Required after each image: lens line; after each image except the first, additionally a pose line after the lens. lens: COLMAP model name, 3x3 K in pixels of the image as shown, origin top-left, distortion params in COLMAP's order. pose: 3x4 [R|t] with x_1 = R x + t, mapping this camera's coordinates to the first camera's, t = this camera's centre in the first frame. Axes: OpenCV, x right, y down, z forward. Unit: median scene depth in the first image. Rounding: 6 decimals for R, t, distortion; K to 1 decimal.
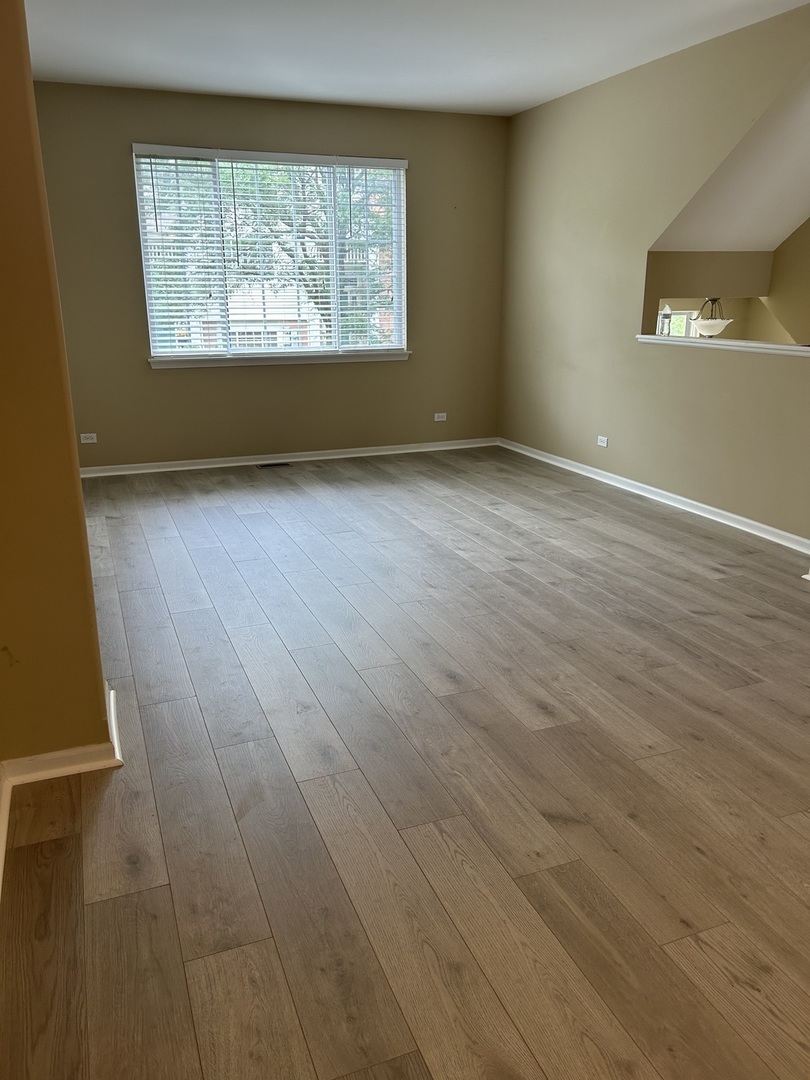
lens RADIAL K [[816.1, 0, 406.1], [0, 816.1, 541.4], [0, 0, 1]] dist [0.029043, -0.046414]
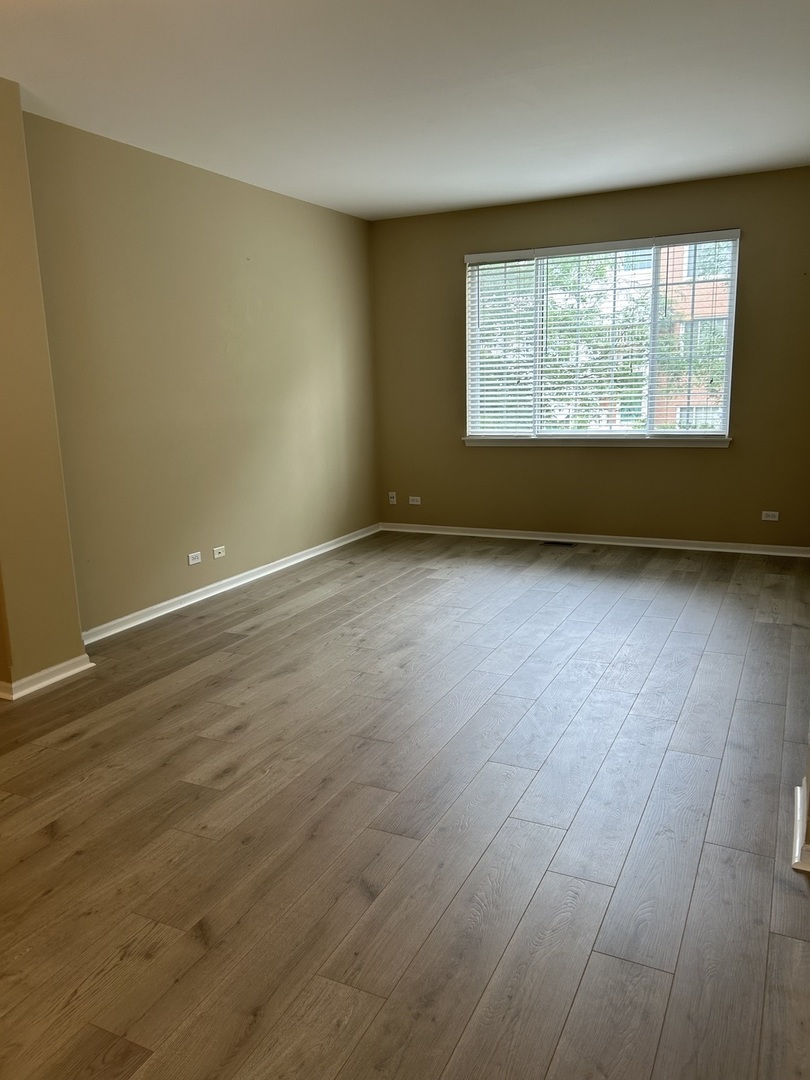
lens RADIAL K [[816.1, 0, 403.1], [0, 816.1, 559.6], [0, 0, 1]] dist [0.029043, -0.046414]
pose [[0.670567, 0.145622, -0.727416, 0.706085], [-0.190097, 0.981535, 0.021253, -0.091638], [0.717080, 0.124028, 0.685867, 0.257058]]
